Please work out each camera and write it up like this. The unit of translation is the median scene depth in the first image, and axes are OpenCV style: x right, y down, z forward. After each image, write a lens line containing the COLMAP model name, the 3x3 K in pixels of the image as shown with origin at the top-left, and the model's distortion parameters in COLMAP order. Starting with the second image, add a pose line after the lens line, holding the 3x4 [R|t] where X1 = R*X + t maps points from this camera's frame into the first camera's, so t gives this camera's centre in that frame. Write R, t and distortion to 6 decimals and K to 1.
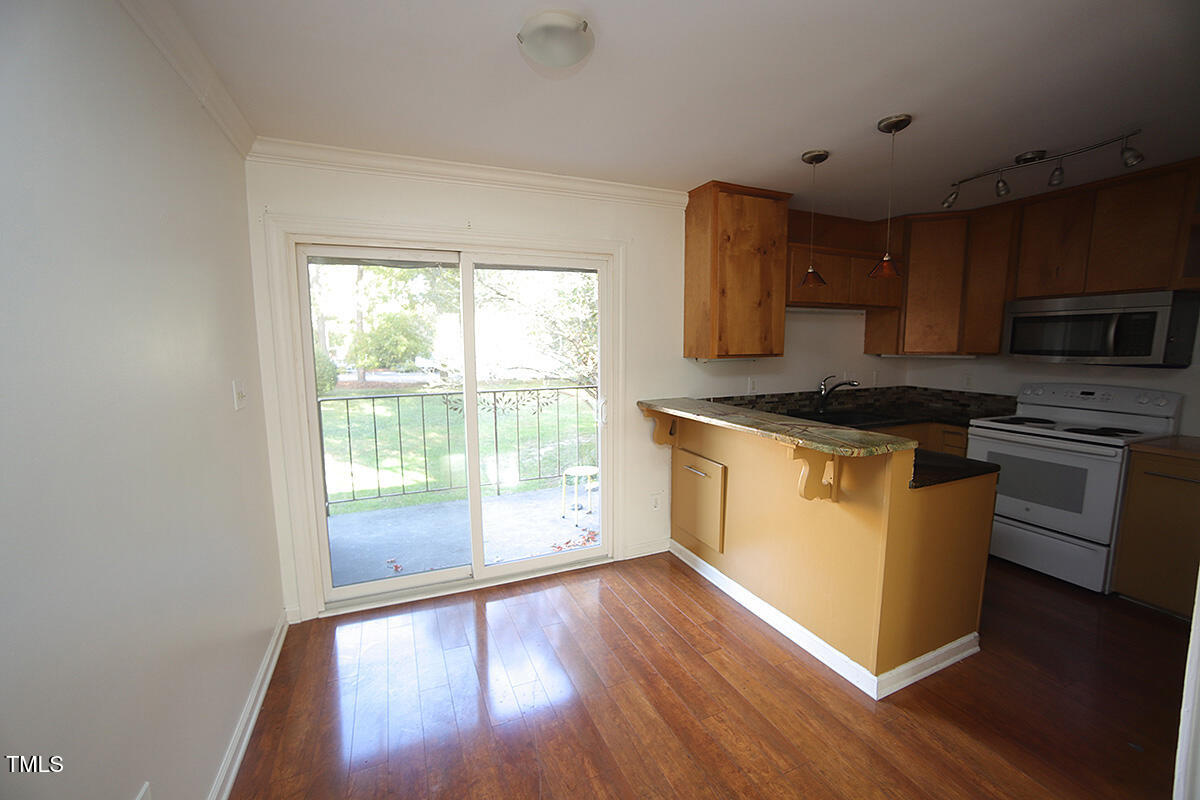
lens RADIAL K [[481.0, 0, 598.7], [0, 481.0, 398.5], [0, 0, 1]] dist [-0.067706, 0.032567]
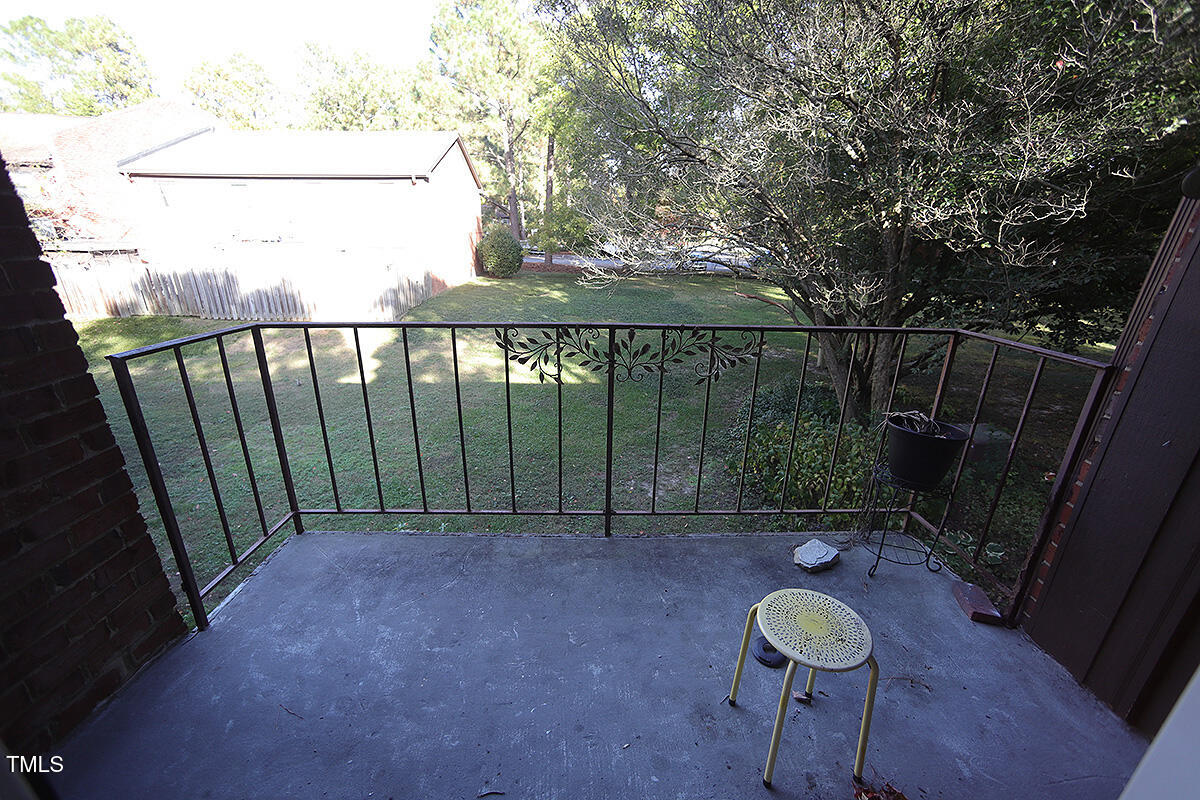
lens RADIAL K [[481.0, 0, 598.7], [0, 481.0, 398.5], [0, 0, 1]] dist [-0.067706, 0.032567]
pose [[0.925042, 0.147294, -0.350145, -0.093551], [-0.064956, 0.969522, 0.236238, -0.074667], [0.374269, -0.195786, 0.906416, 0.827519]]
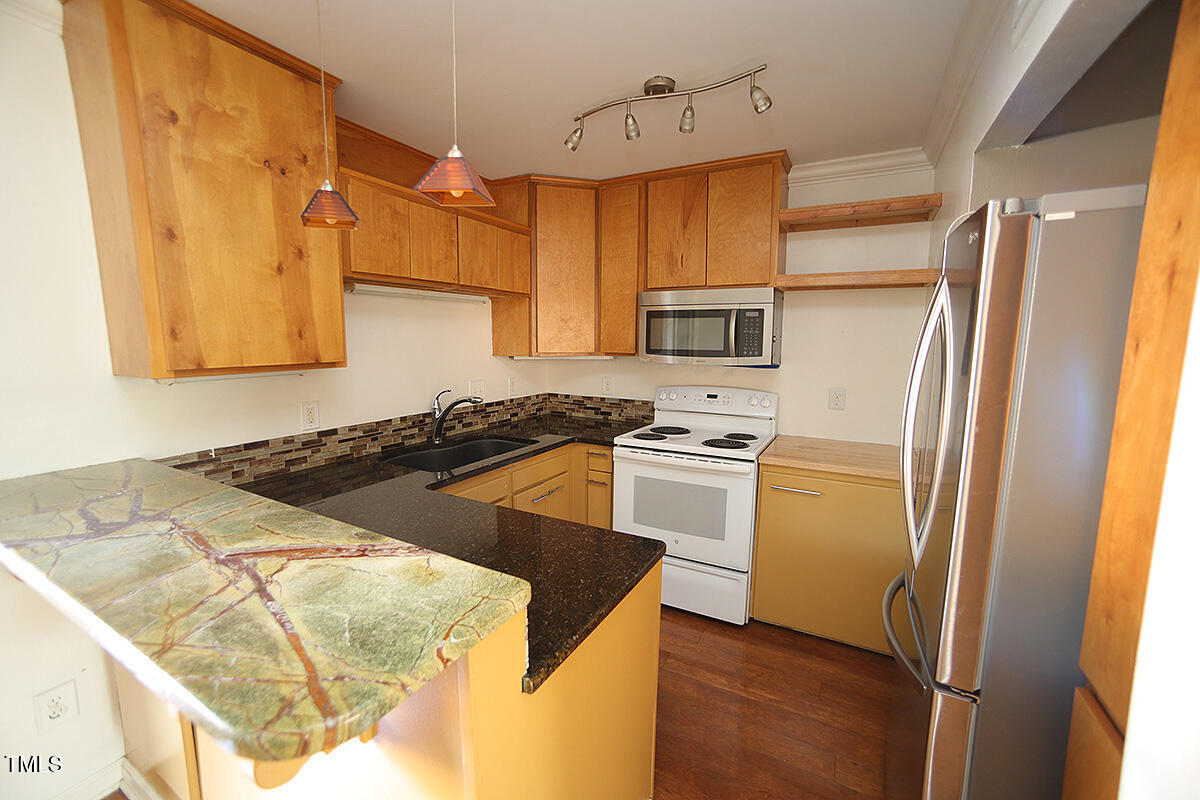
lens RADIAL K [[481.0, 0, 598.7], [0, 481.0, 398.5], [0, 0, 1]] dist [-0.067706, 0.032567]
pose [[0.790361, -0.069140, 0.608728, 0.266682], [0.066604, 0.997419, 0.026810, -0.042818], [-0.609011, 0.019354, 0.792926, 0.346134]]
